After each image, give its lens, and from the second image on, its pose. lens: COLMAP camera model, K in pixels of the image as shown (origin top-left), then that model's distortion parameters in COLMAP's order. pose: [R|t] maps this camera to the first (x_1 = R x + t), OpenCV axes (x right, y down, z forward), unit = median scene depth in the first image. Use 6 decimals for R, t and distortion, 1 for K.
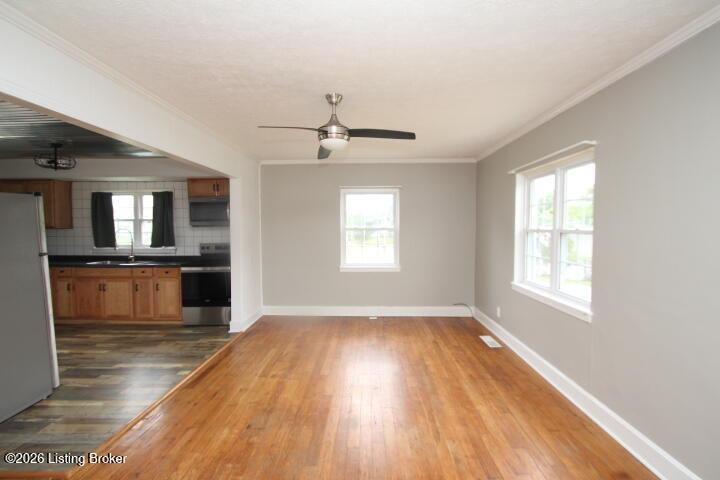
lens RADIAL K [[334.7, 0, 360.0], [0, 334.7, 240.0], [0, 0, 1]] dist [0.013847, -0.016397]
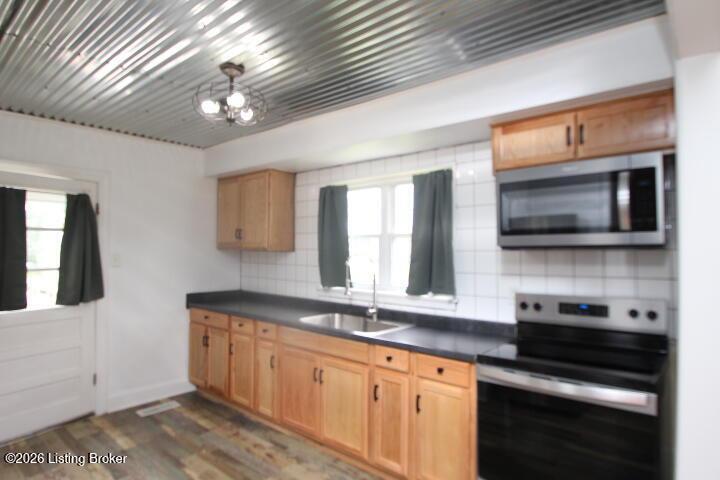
lens RADIAL K [[410.6, 0, 360.0], [0, 410.6, 240.0], [0, 0, 1]] dist [-0.014885, -0.000860]
pose [[0.778944, -0.009854, -0.627016, -0.351772], [-0.029419, 0.998201, -0.052235, -0.022436], [0.626403, 0.059134, 0.777253, 0.569572]]
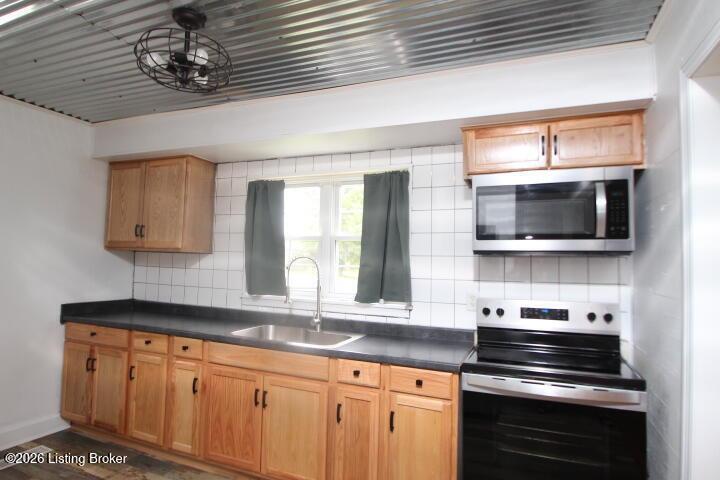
lens RADIAL K [[410.6, 0, 360.0], [0, 410.6, 240.0], [0, 0, 1]] dist [-0.014885, -0.000860]
pose [[0.933642, 0.006557, -0.358148, -0.476809], [-0.040209, 0.995432, -0.086594, -0.011464], [0.355944, 0.095248, 0.929641, 0.560349]]
